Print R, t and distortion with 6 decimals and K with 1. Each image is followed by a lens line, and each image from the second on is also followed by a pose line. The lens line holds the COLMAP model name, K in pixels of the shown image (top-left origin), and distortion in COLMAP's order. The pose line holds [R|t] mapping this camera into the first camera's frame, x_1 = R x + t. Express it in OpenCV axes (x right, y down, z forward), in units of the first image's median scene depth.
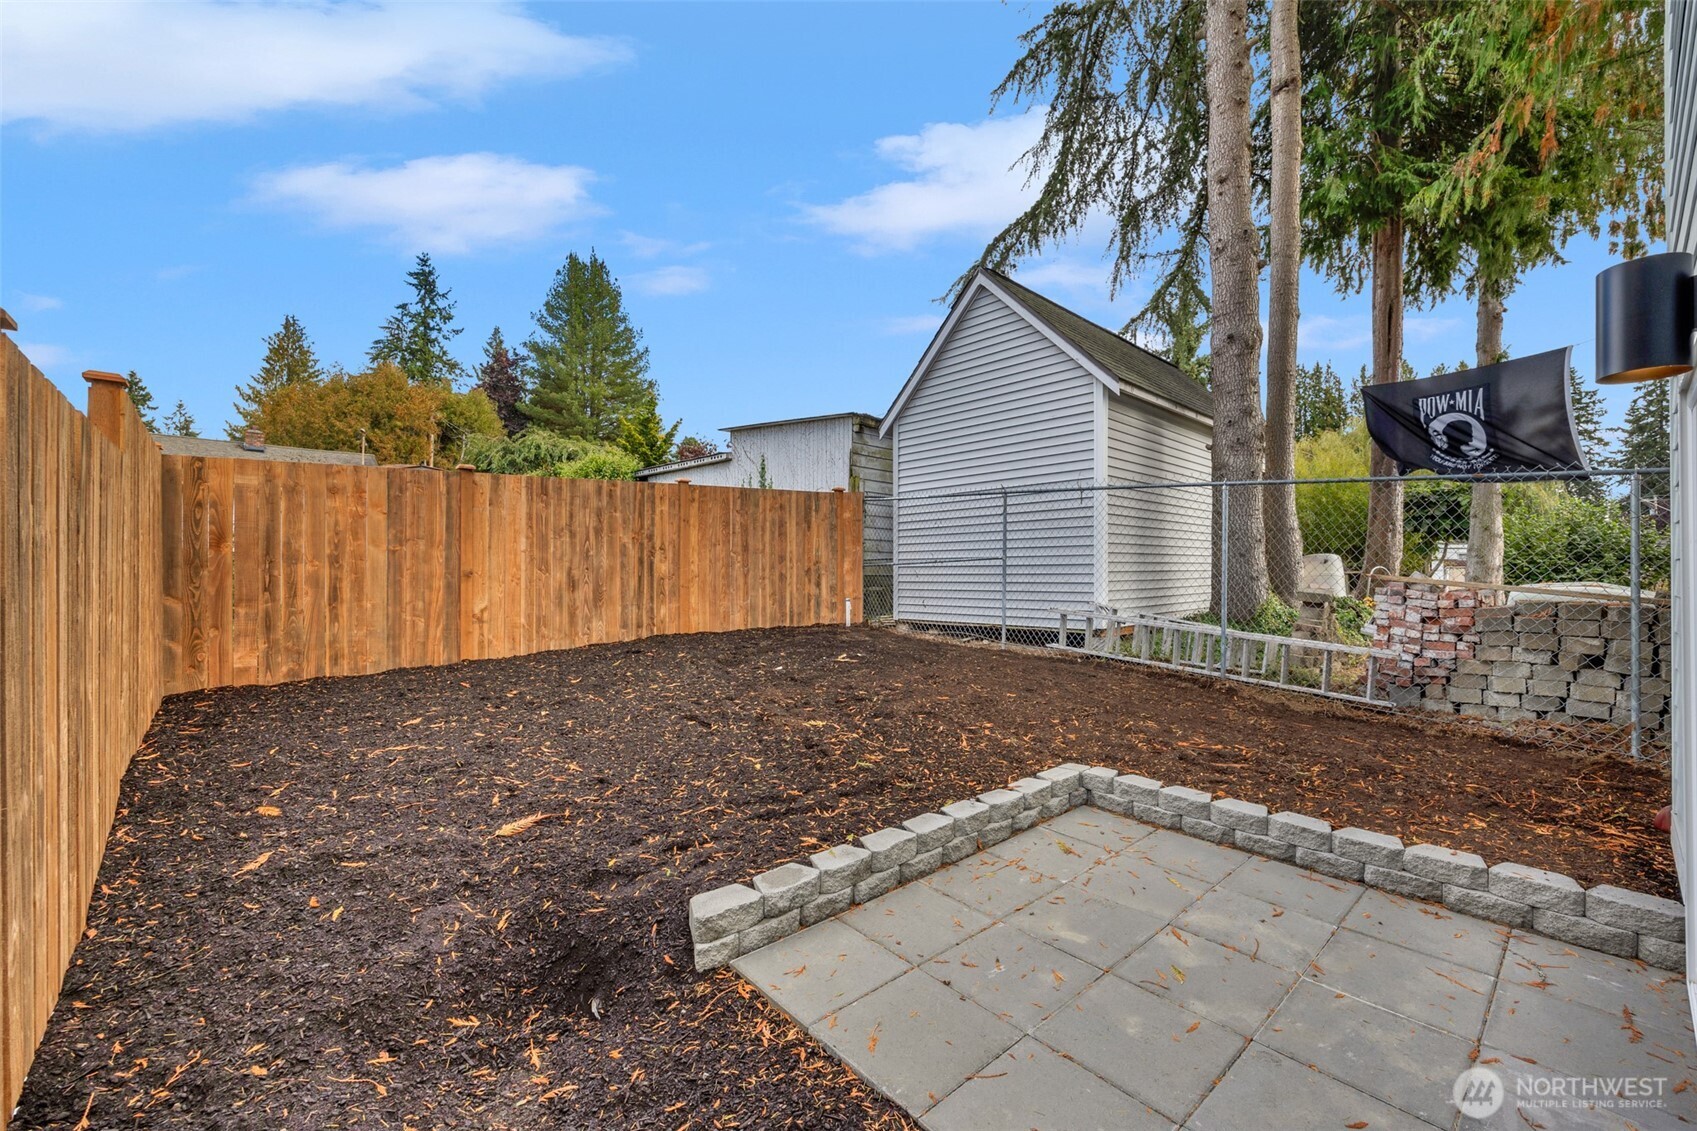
lens RADIAL K [[693.8, 0, 853.9], [0, 693.8, 571.4], [0, 0, 1]] dist [0.002009, -0.000046]
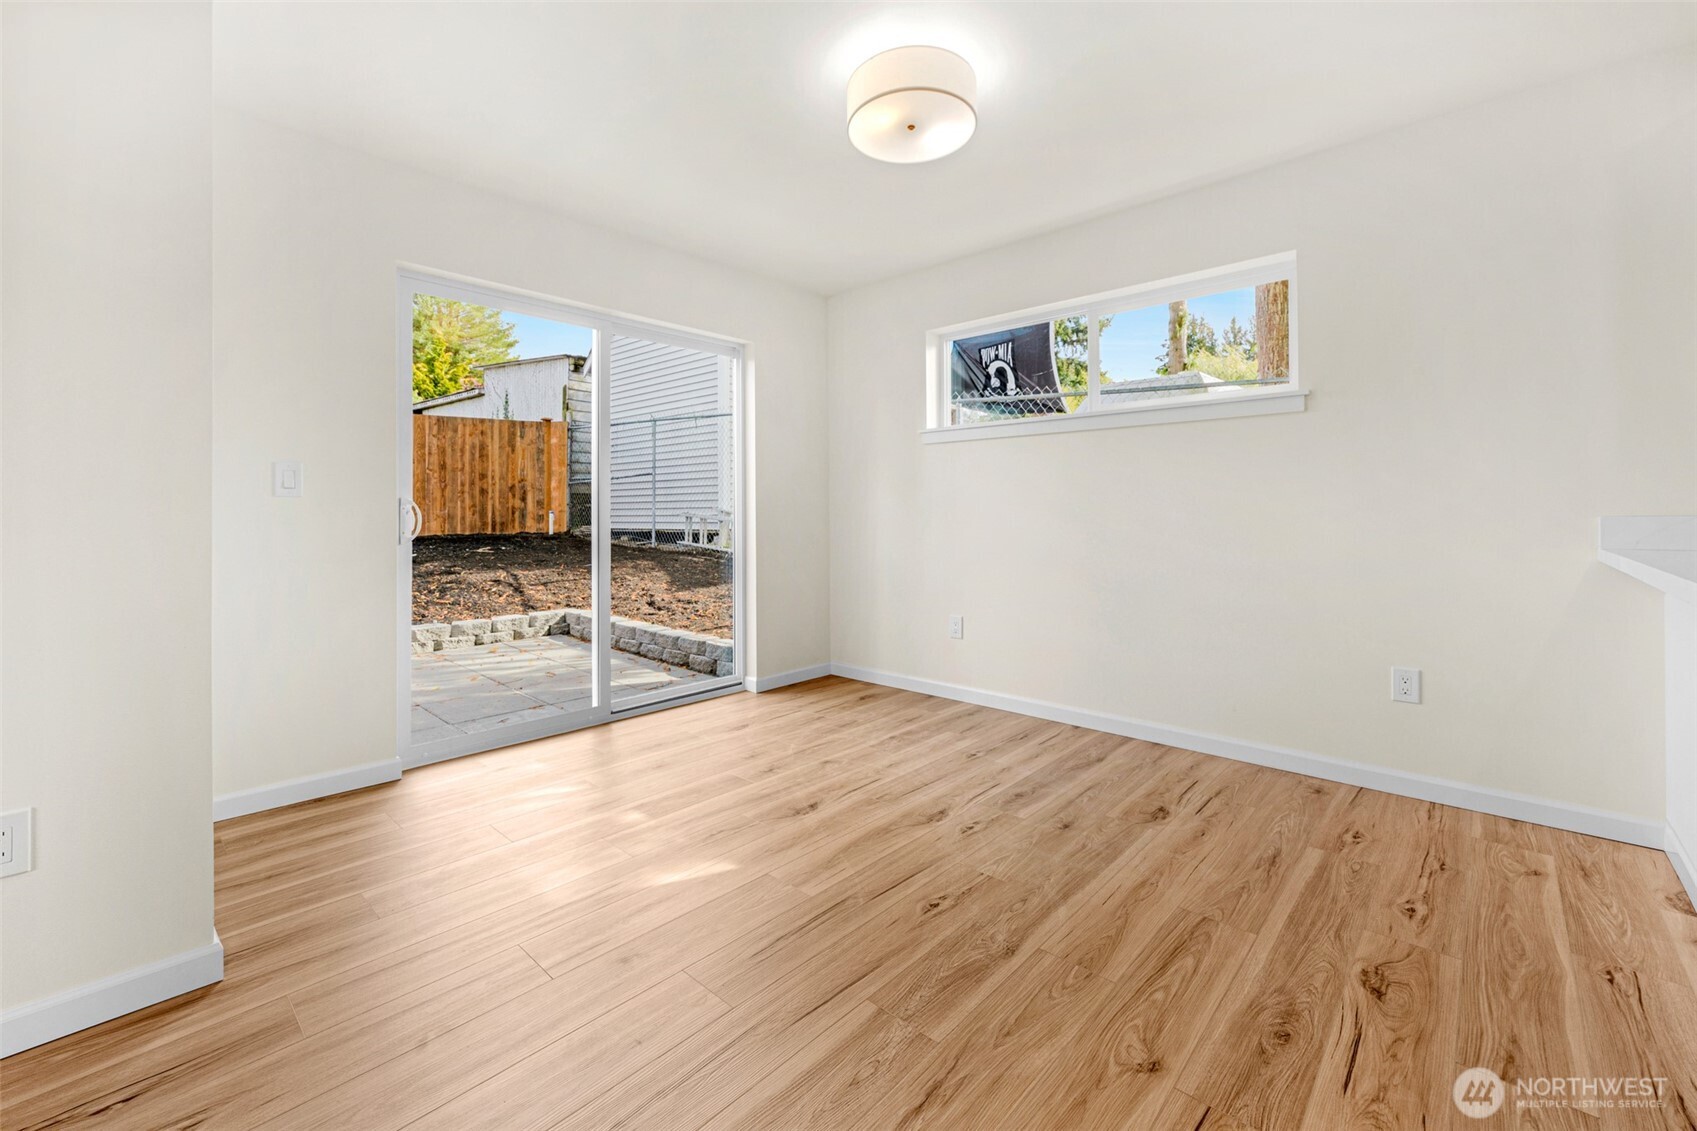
lens RADIAL K [[693.8, 0, 823.2], [0, 693.8, 511.2], [0, 0, 1]] dist [0.002009, -0.000046]
pose [[0.996702, -0.005329, 0.080973, 0.386458], [0.005387, 0.999985, -0.000502, 0.045358], [-0.080969, 0.000937, 0.996716, -0.233640]]
